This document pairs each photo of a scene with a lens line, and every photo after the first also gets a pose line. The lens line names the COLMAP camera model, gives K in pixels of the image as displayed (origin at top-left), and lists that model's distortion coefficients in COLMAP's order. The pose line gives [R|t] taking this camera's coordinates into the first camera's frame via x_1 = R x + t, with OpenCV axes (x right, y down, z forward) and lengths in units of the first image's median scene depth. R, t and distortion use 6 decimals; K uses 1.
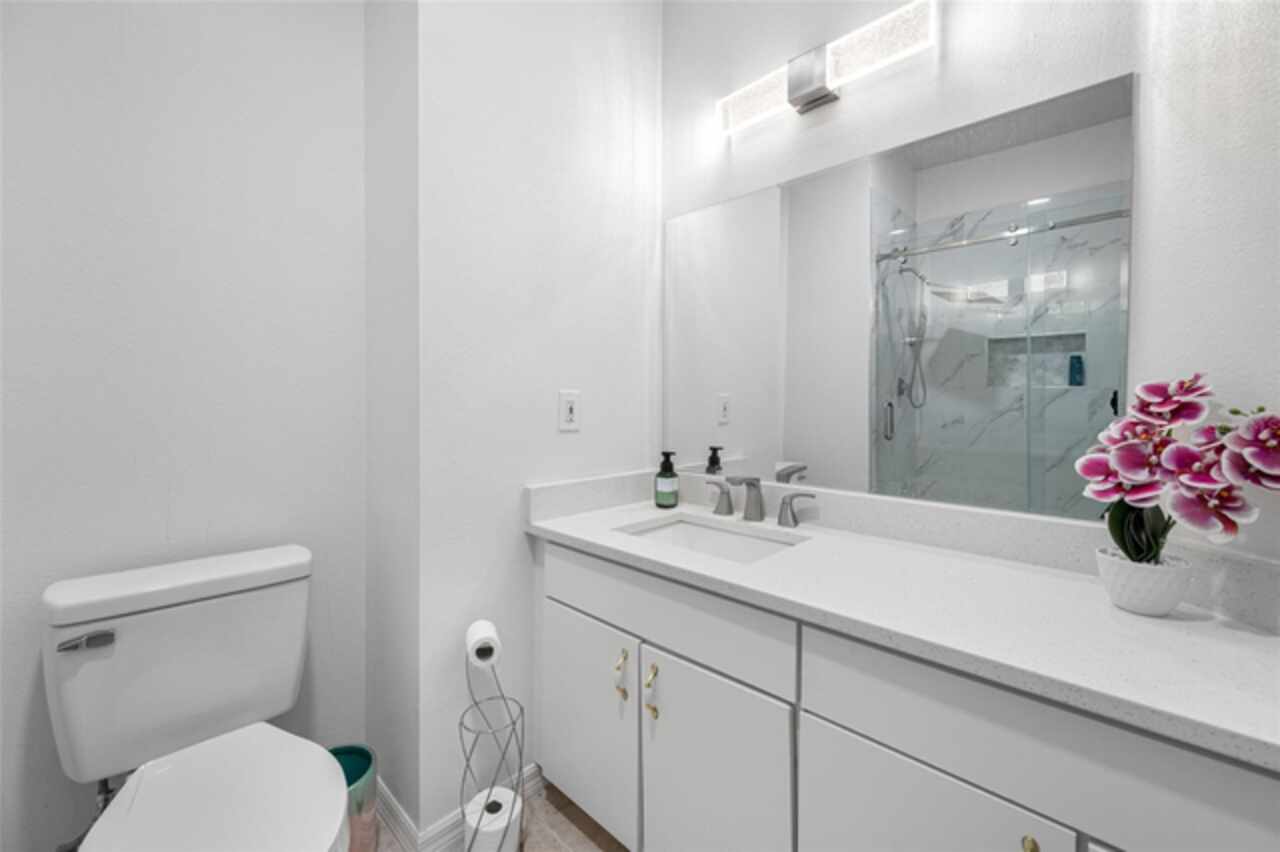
lens RADIAL K [[506.3, 0, 638.4], [0, 506.3, 417.3], [0, 0, 1]] dist [0.000597, -0.000065]
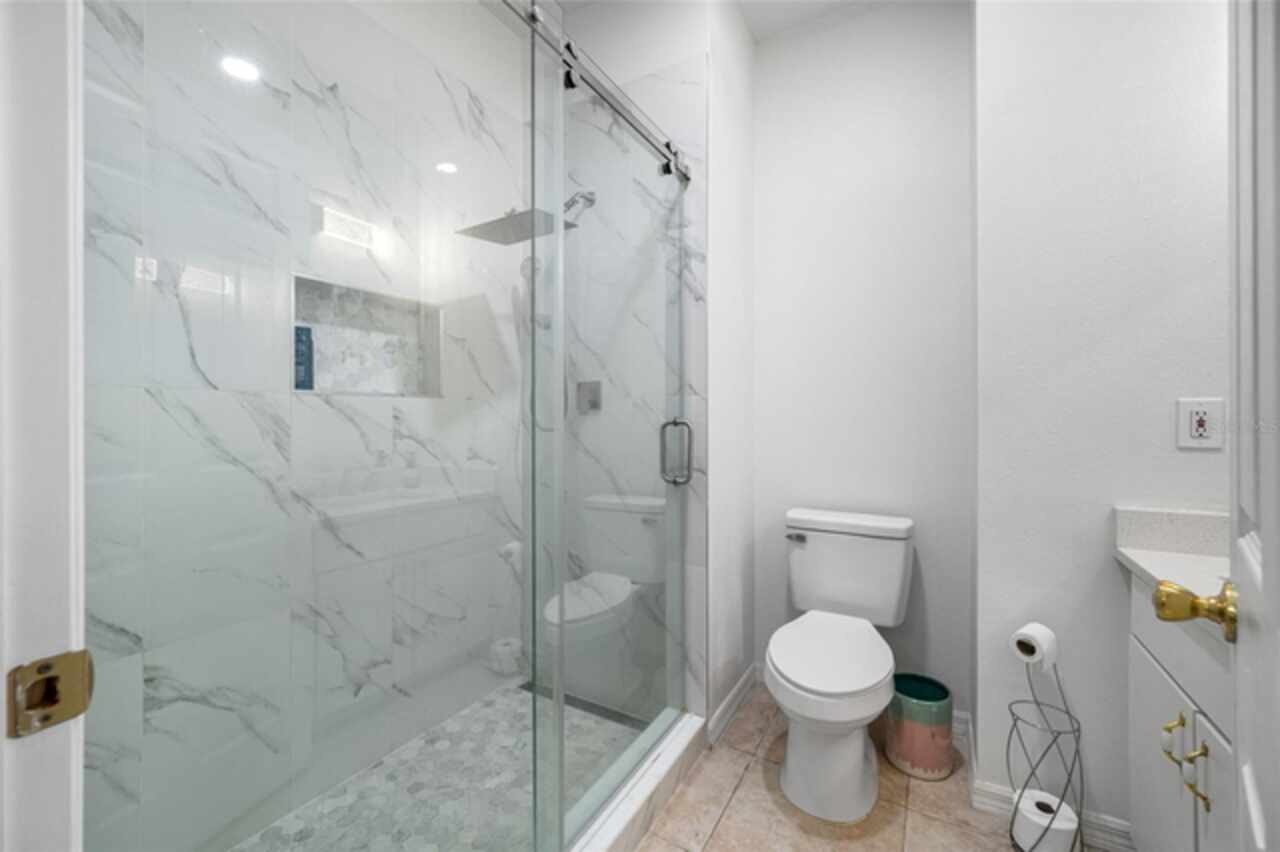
lens RADIAL K [[506.3, 0, 638.6], [0, 506.3, 419.4], [0, 0, 1]] dist [0.000597, -0.000065]
pose [[0.240769, 0.003520, -0.970576, 0.511383], [-0.015711, 0.999877, -0.000271, -0.007223], [0.970455, 0.015314, 0.240795, -0.062283]]
